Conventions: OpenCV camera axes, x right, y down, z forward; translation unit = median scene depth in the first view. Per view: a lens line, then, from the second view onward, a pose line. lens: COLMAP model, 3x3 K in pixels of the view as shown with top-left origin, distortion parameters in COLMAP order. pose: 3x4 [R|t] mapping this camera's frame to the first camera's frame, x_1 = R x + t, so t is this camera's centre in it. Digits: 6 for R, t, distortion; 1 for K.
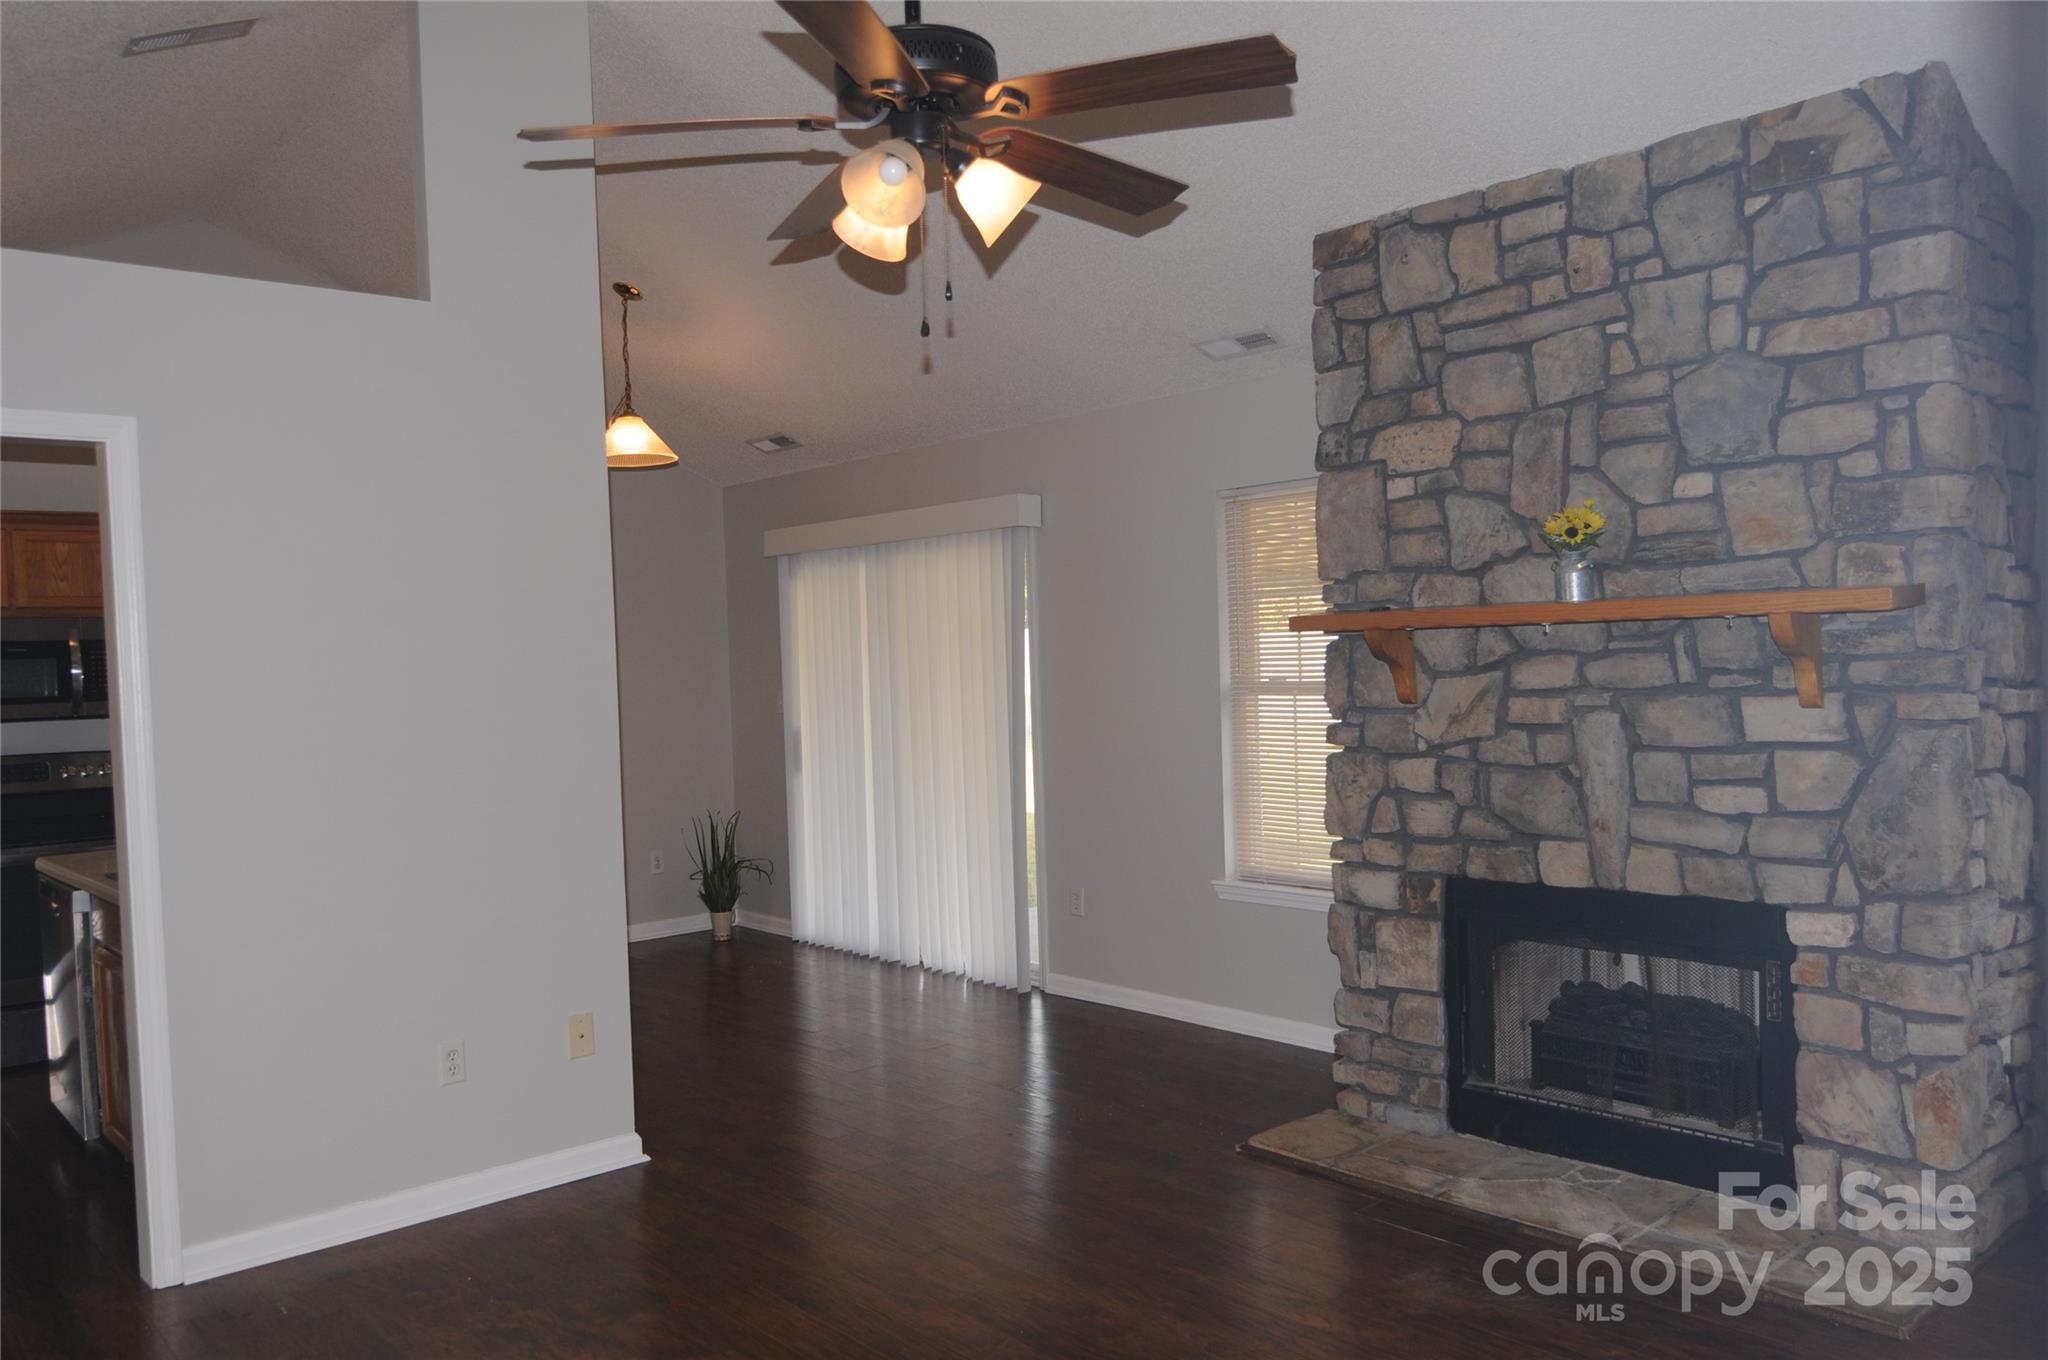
lens RADIAL K [[1530.4, 0, 1025.2], [0, 1530.4, 695.7], [0, 0, 1]] dist [-0.016020, -0.006188]
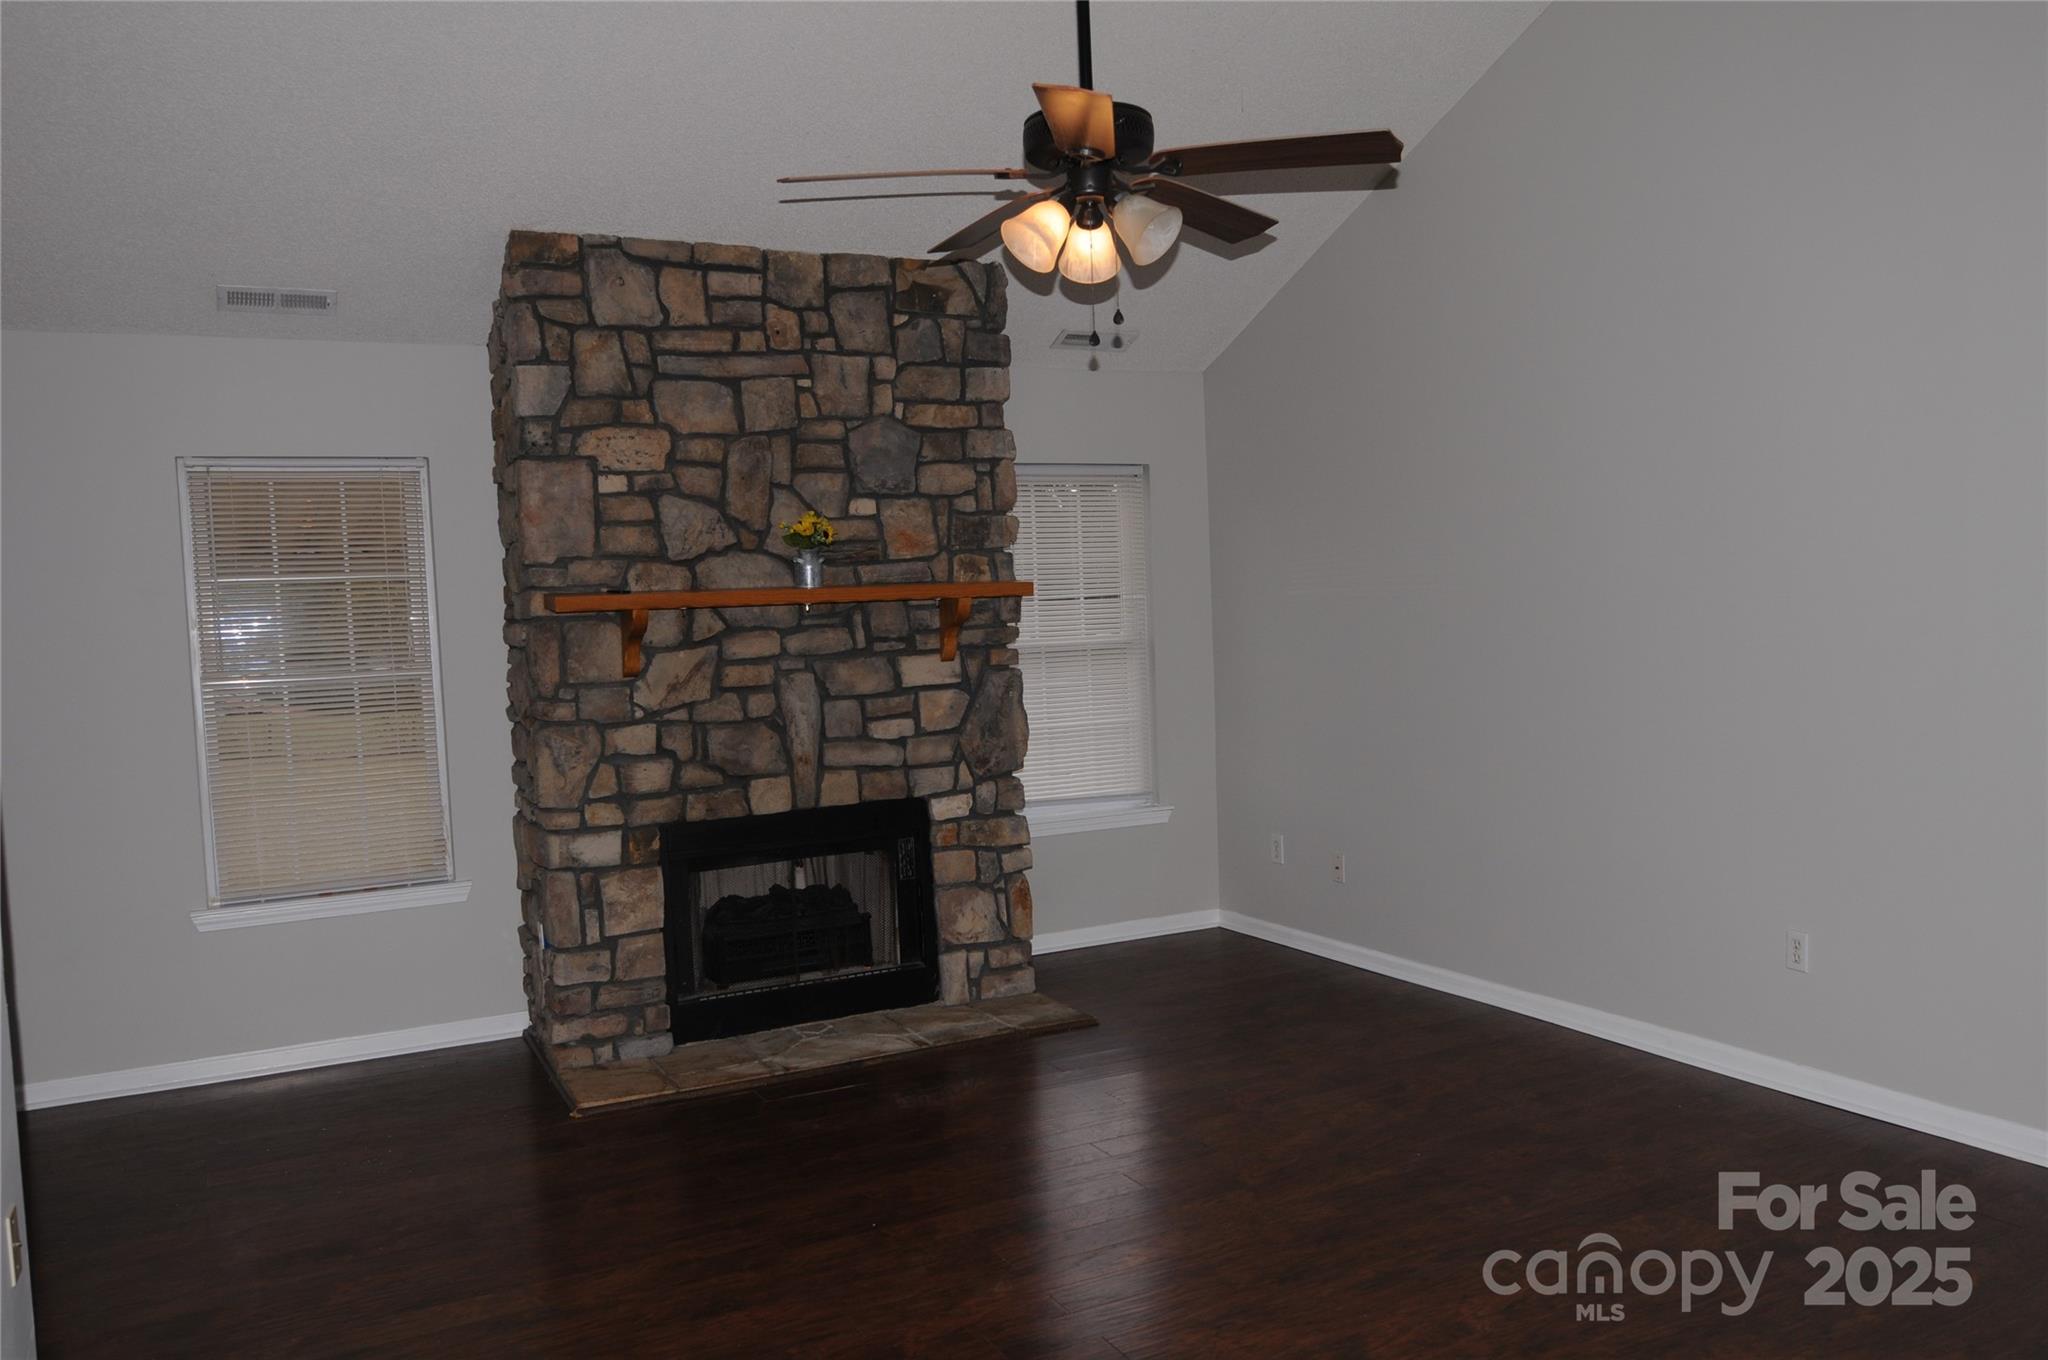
lens RADIAL K [[1530.4, 0, 1026.2], [0, 1530.4, 694.7], [0, 0, 1]] dist [-0.016020, -0.006188]
pose [[0.253669, -0.032041, 0.966760, -0.826451], [0.058529, 0.998128, 0.017724, 0.016608], [-0.965519, 0.052088, 0.255070, 0.471484]]
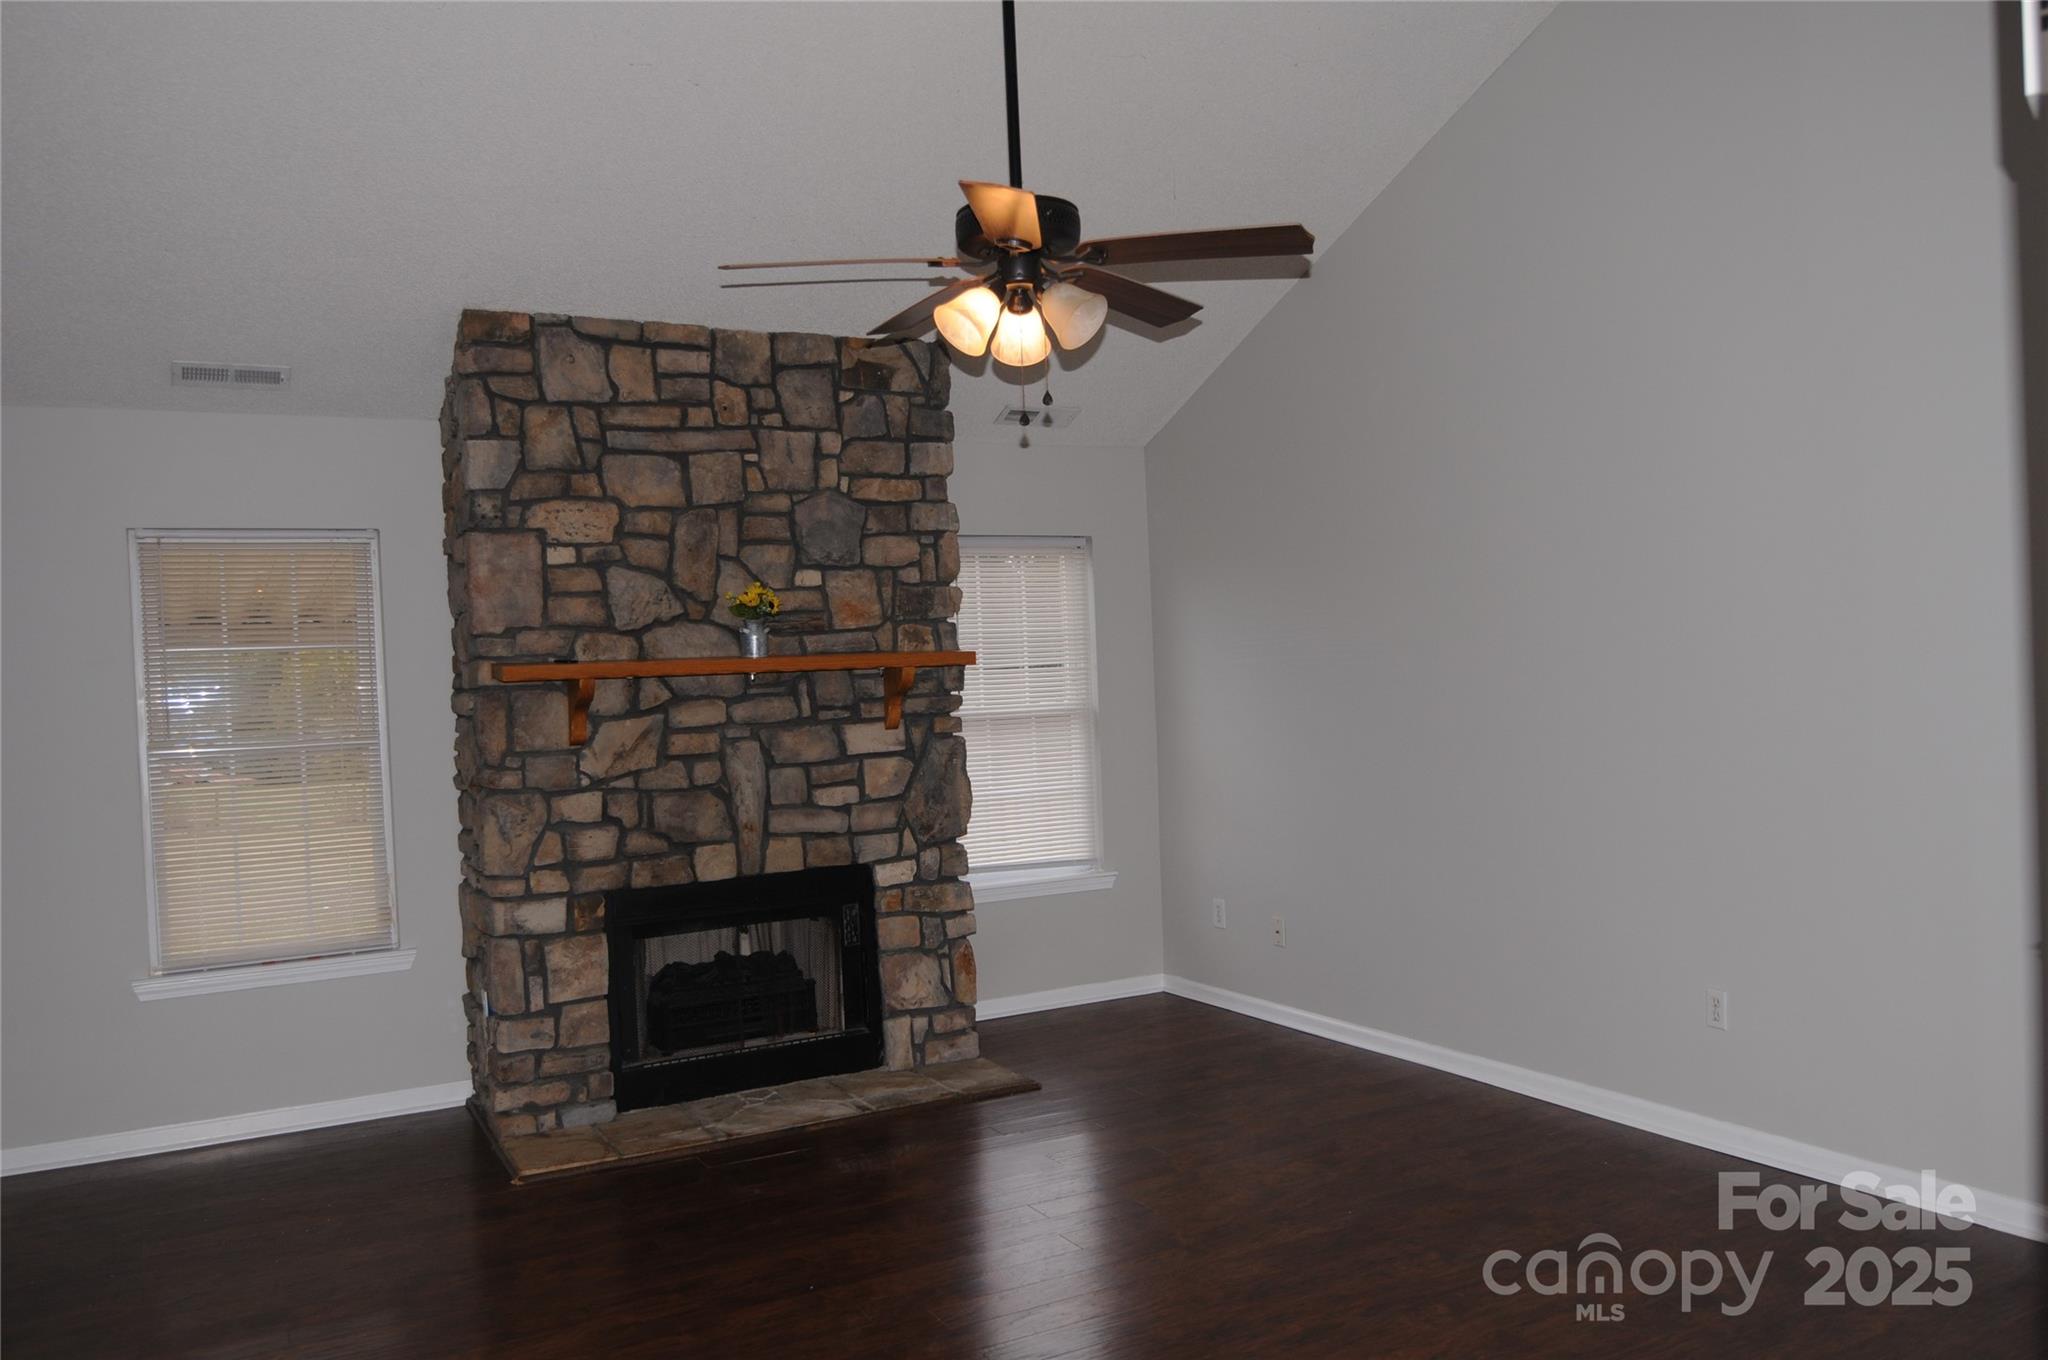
lens RADIAL K [[1530.4, 0, 1023.7], [0, 1530.4, 696.2], [0, 0, 1]] dist [-0.016020, -0.006188]
pose [[0.228268, 0.009687, 0.973550, -0.847310], [0.060850, 0.997854, -0.024196, 0.017880], [-0.971695, 0.064764, 0.227188, 0.452717]]
